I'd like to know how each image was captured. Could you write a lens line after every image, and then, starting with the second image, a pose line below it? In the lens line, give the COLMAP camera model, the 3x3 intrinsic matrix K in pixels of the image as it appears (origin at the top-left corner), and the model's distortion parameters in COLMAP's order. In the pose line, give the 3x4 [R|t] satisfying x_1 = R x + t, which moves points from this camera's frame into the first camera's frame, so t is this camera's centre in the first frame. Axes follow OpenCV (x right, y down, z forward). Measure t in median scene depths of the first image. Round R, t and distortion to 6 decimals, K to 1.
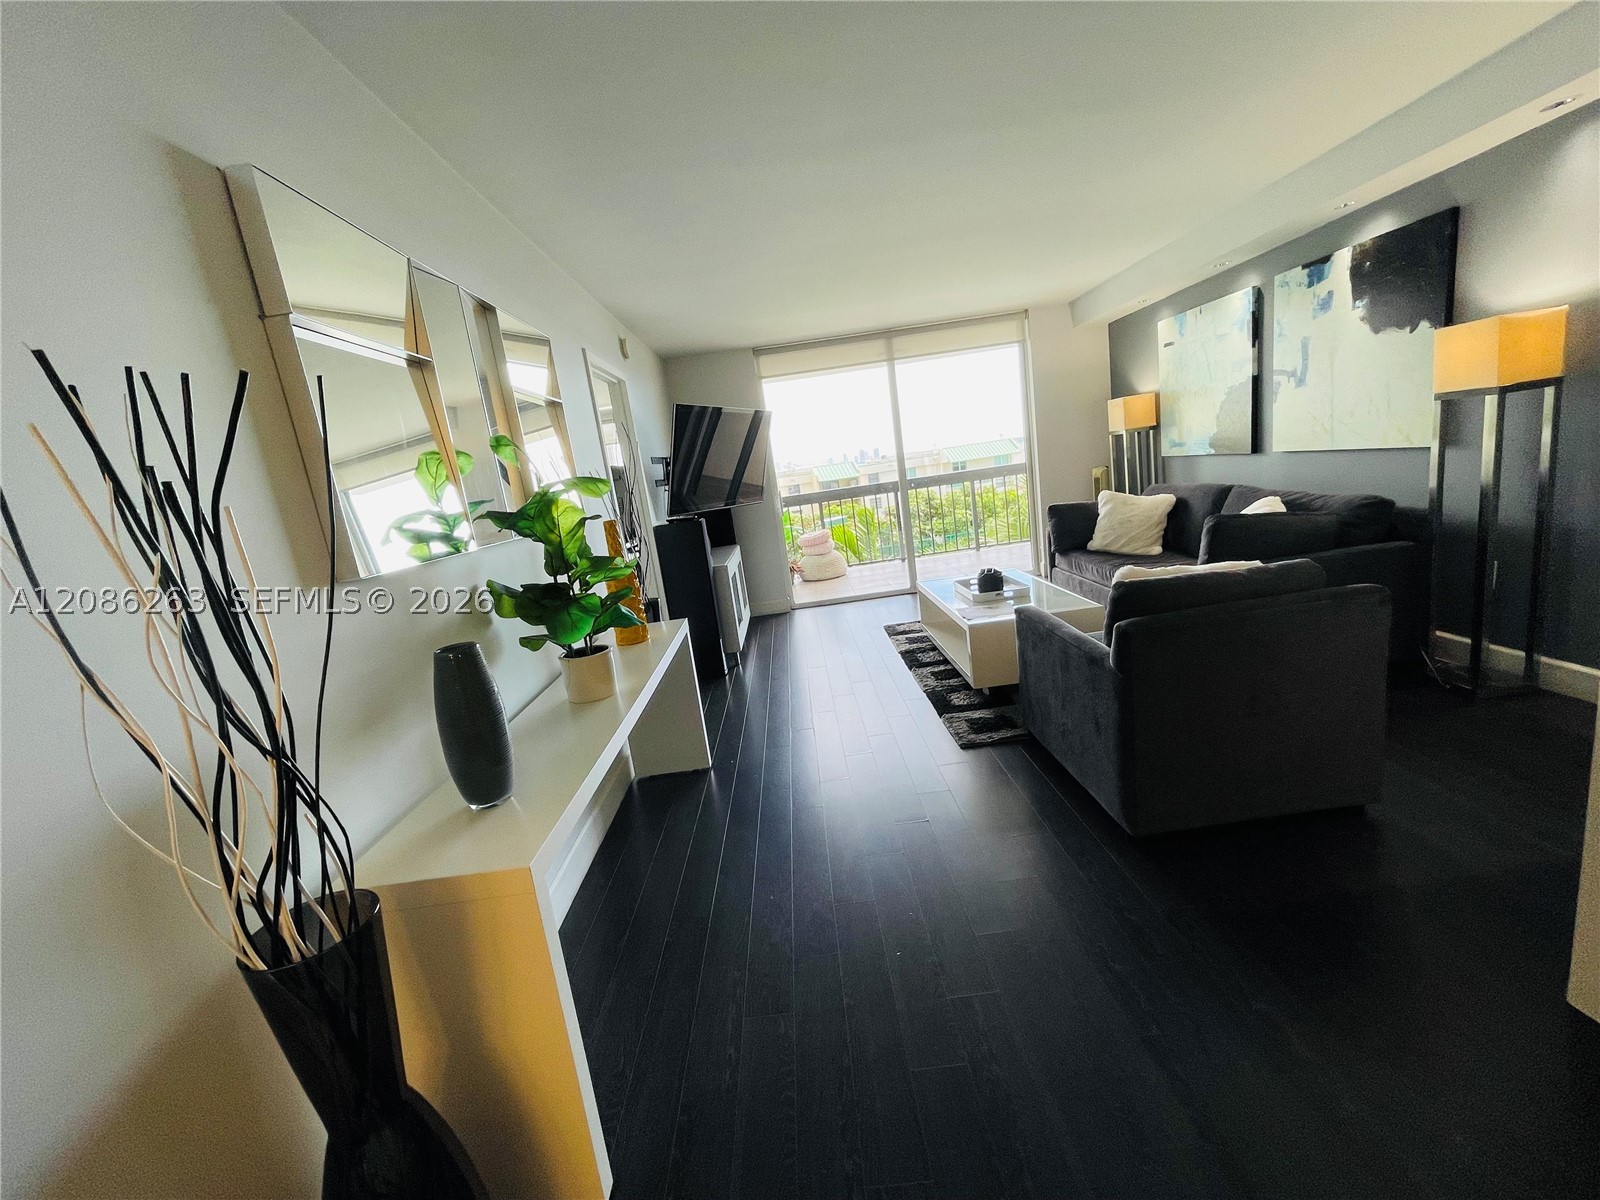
lens RADIAL K [[646.6, 0, 795.6], [0, 646.6, 595.0], [0, 0, 1]] dist [-0.001979, 0.000366]
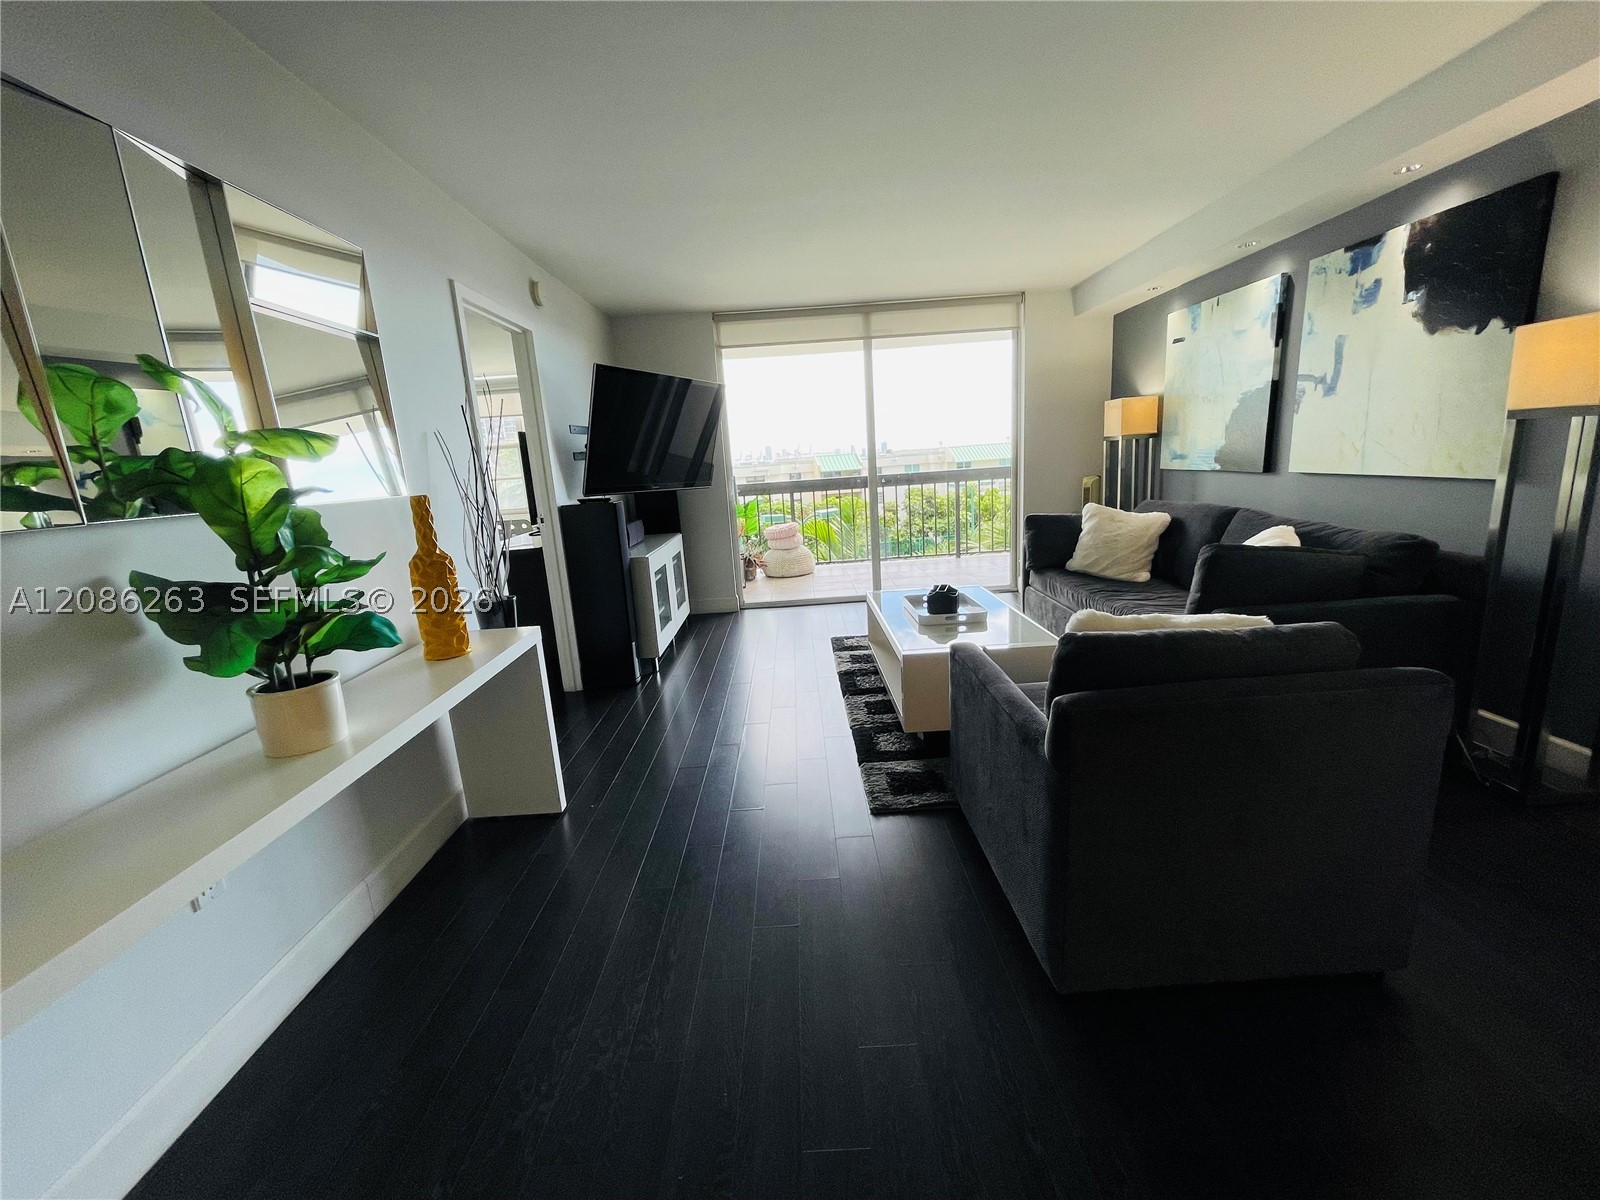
lens RADIAL K [[649.3, 0, 794.4], [0, 649.3, 597.8], [0, 0, 1]] dist [-0.001238, 0.000033]
pose [[0.997334, 0.072664, 0.006636, 0.103886], [-0.072786, 0.997137, 0.020511, -0.029038], [-0.005127, -0.020940, 0.999768, 0.156490]]
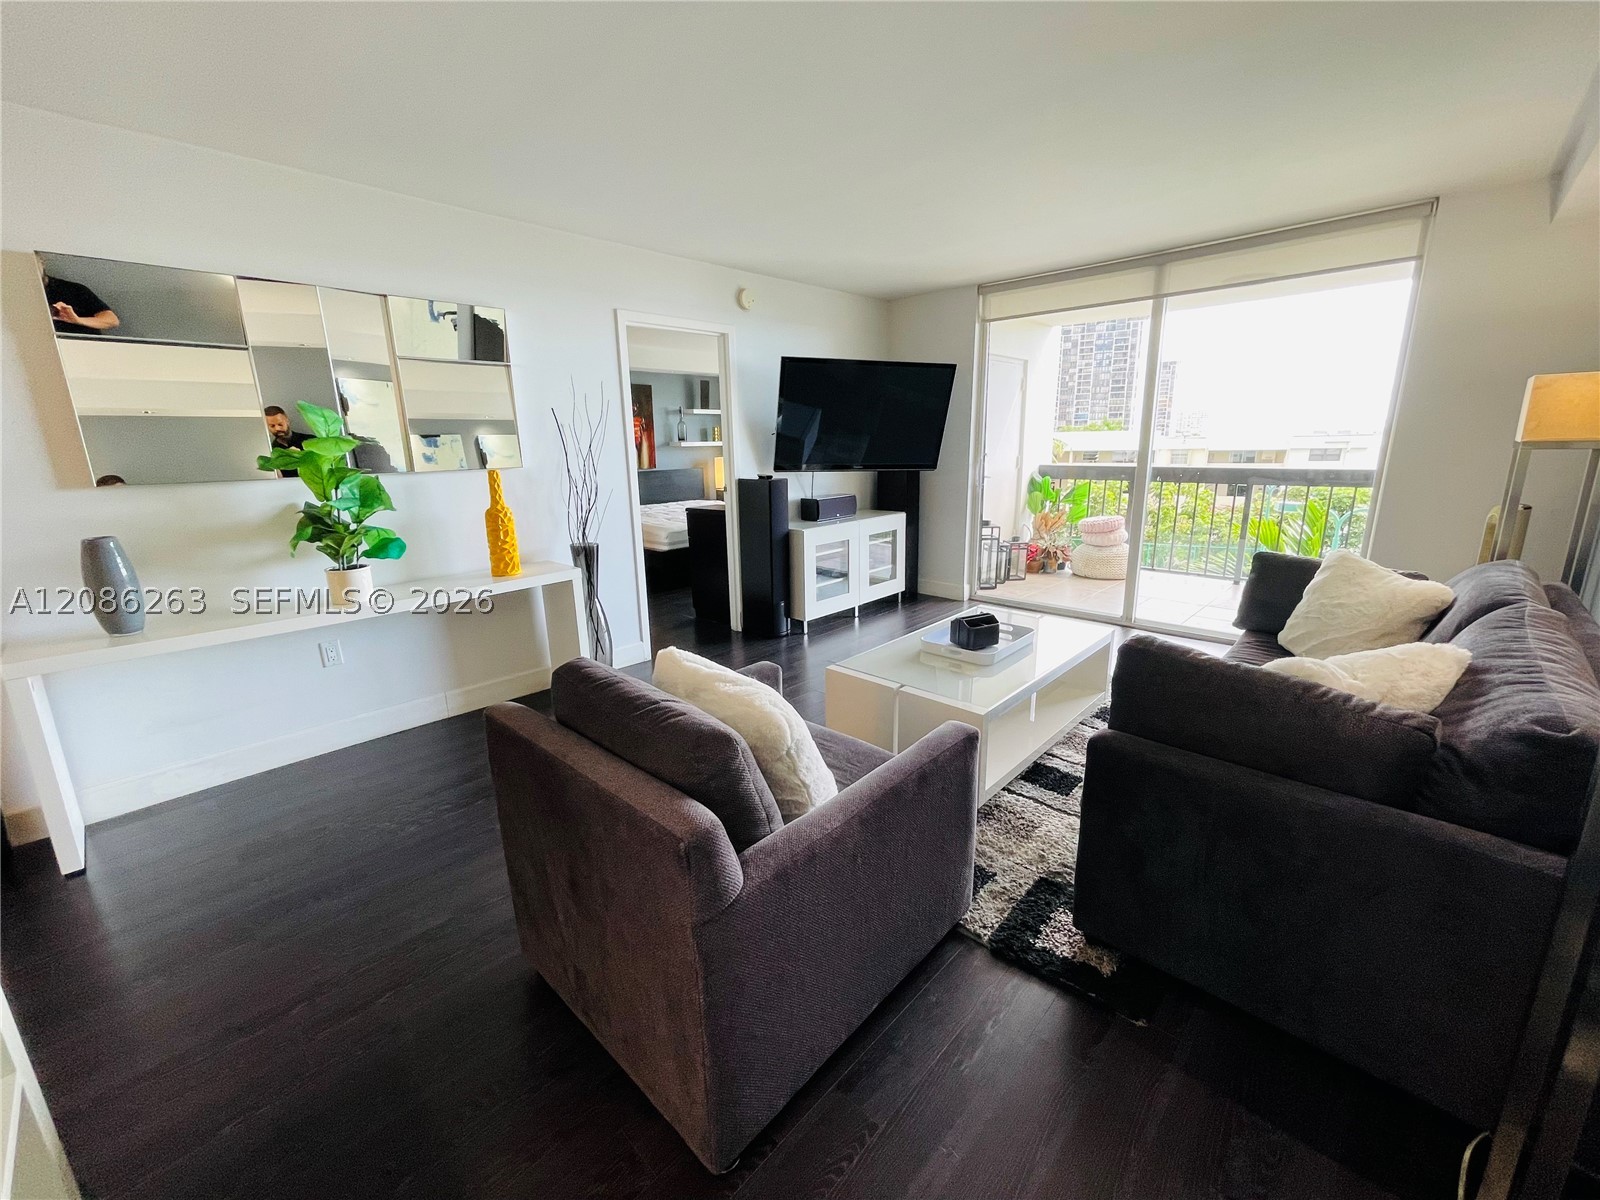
lens RADIAL K [[647.4, 0, 793.2], [0, 647.4, 594.4], [0, 0, 1]] dist [-0.002646, 0.000067]
pose [[0.705746, 0.281606, -0.650093, 0.639491], [-0.209686, 0.959523, 0.188008, -0.160385], [0.676723, 0.003630, 0.736228, 0.341446]]
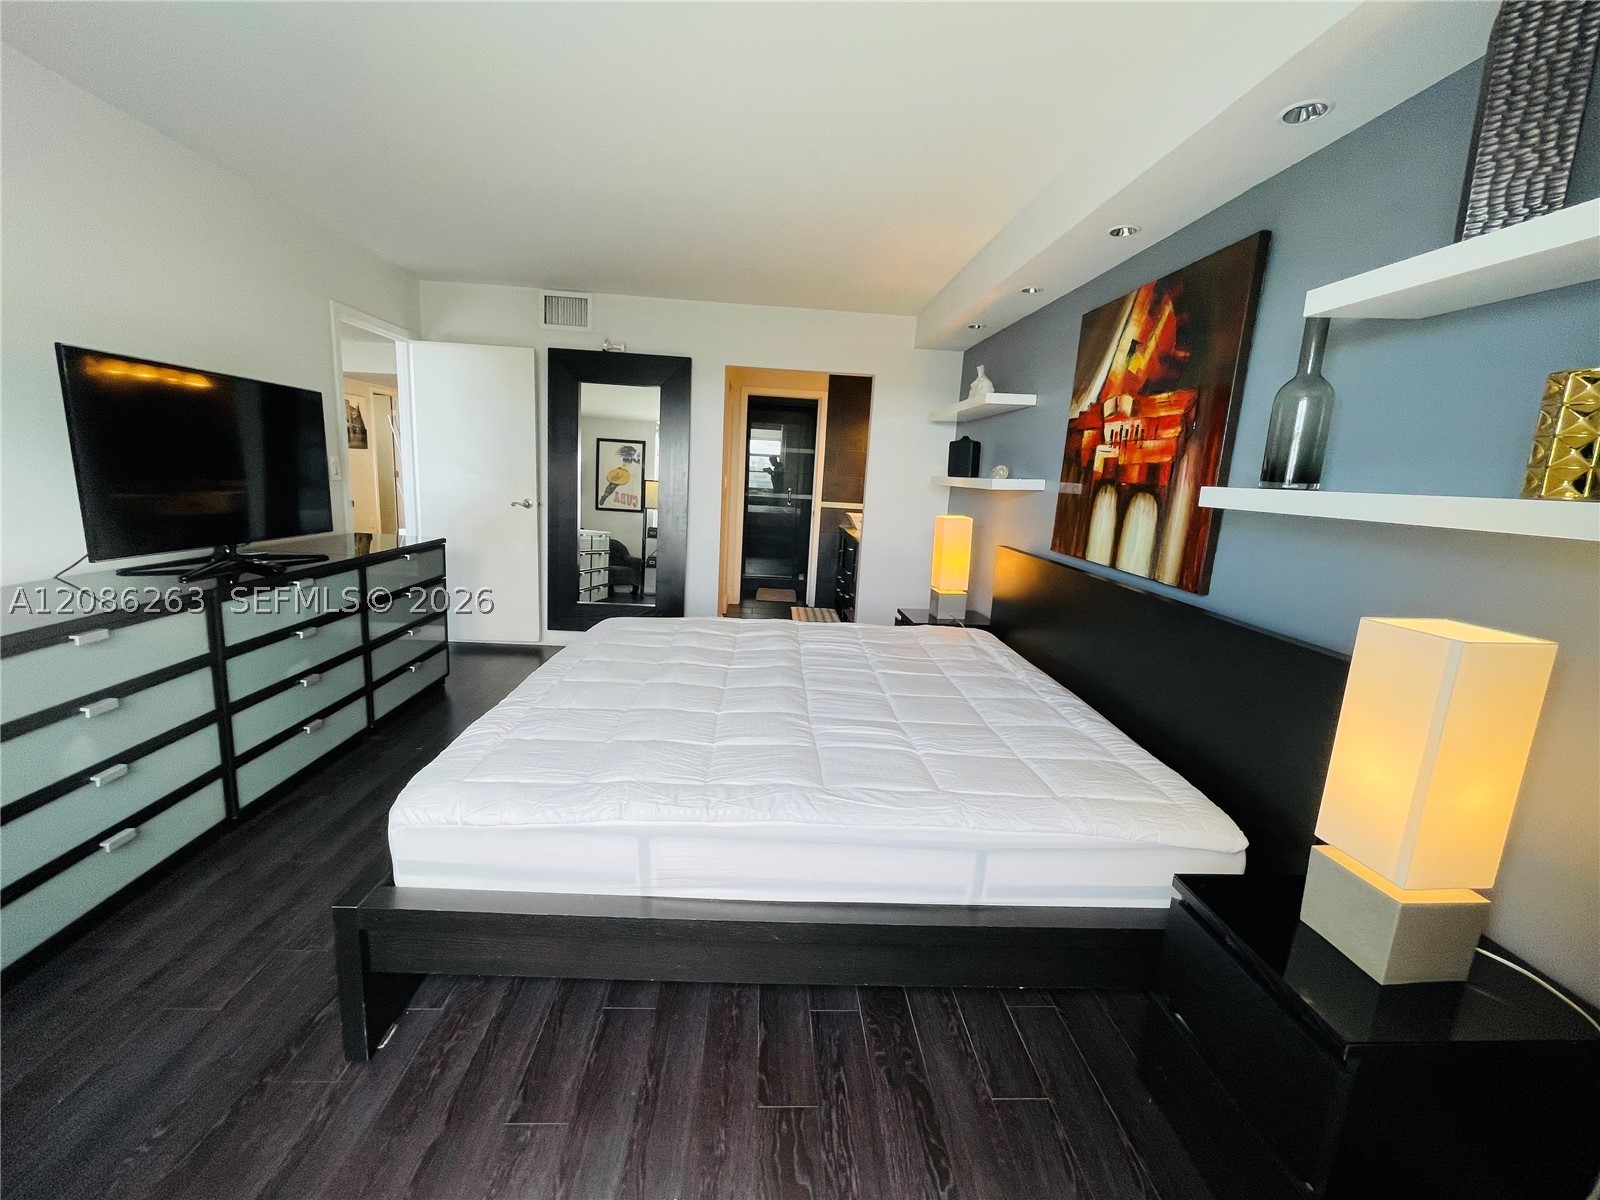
lens RADIAL K [[650.4, 0, 797.0], [0, 650.4, 593.1], [0, 0, 1]] dist [-0.001220, 0.000025]
pose [[-0.995527, 0.092732, -0.018084, -0.862344], [0.079452, 0.925279, 0.370872, -0.279035], [0.051124, 0.367777, -0.928508, 2.066900]]
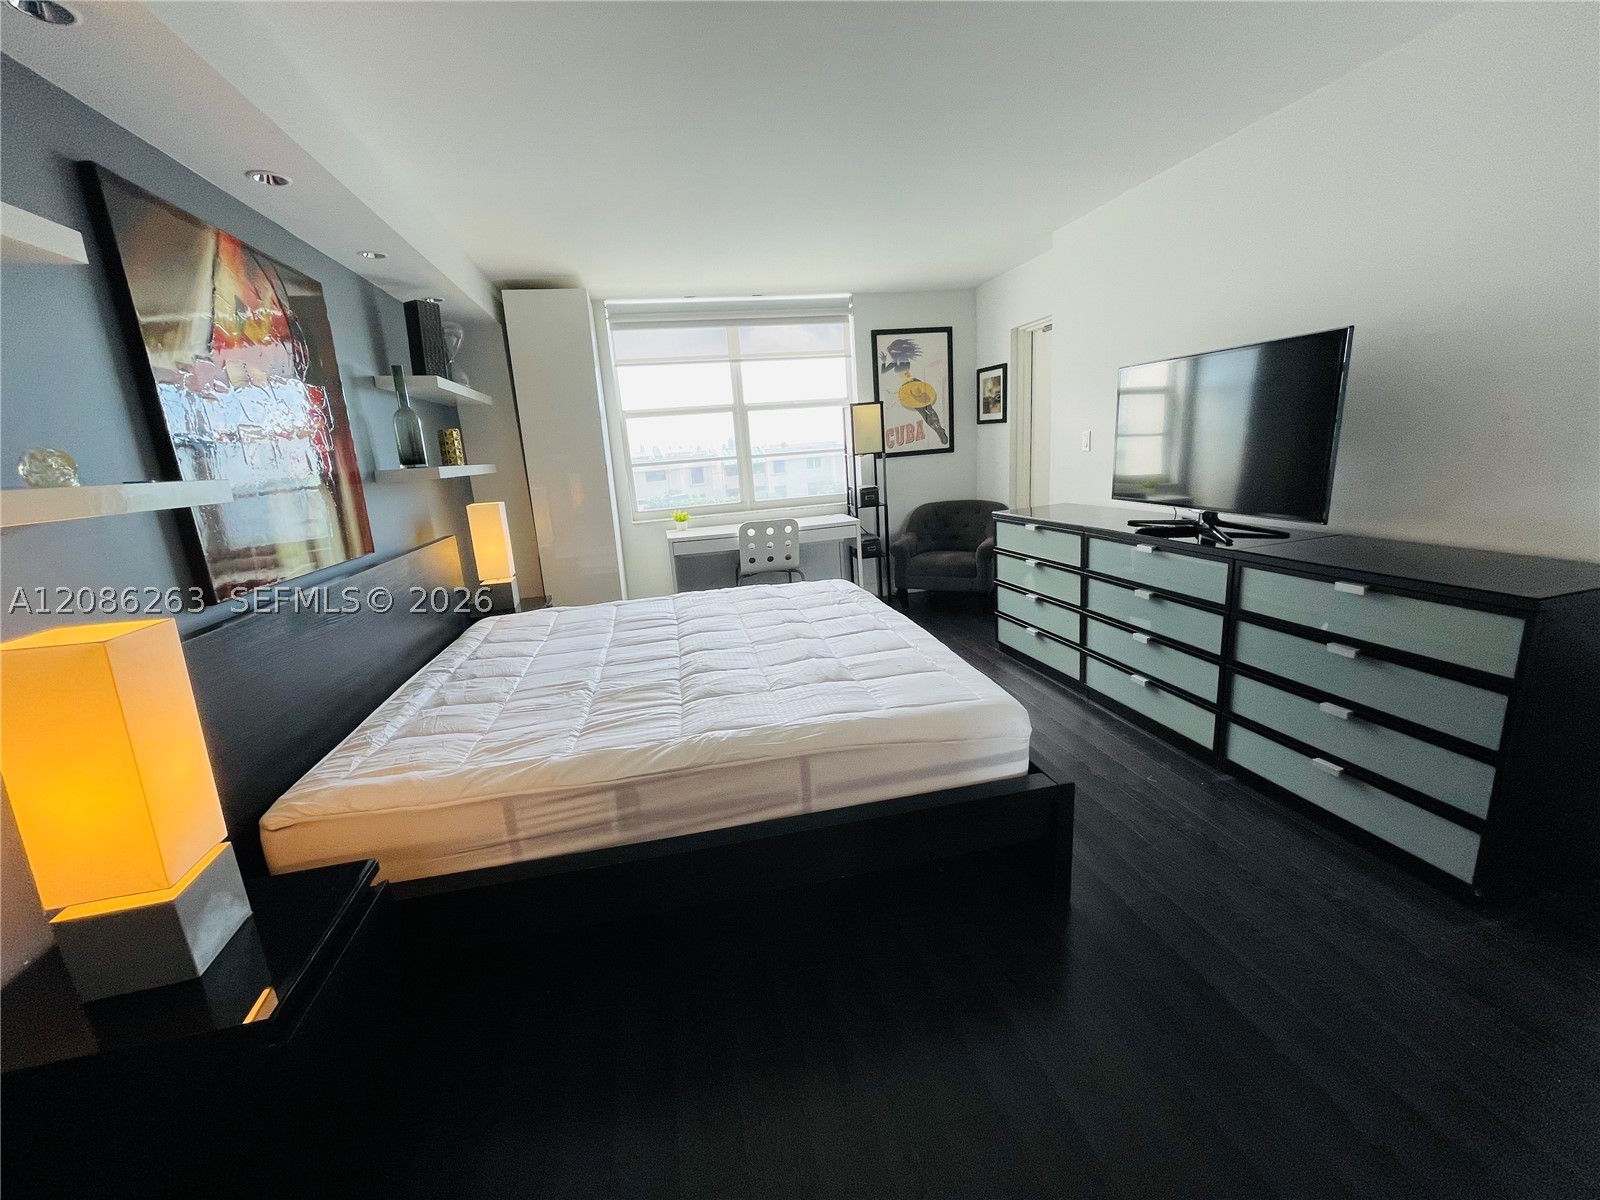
lens RADIAL K [[641.5, 0, 800.0], [0, 641.5, 600.0], [0, 0, 1]] dist [-0.003070, -0.000092]
pose [[0.977667, 0.019170, 0.209284, -0.894610], [-0.024322, 0.999460, 0.022075, -0.038716], [-0.208747, -0.026672, 0.977606, 0.856931]]
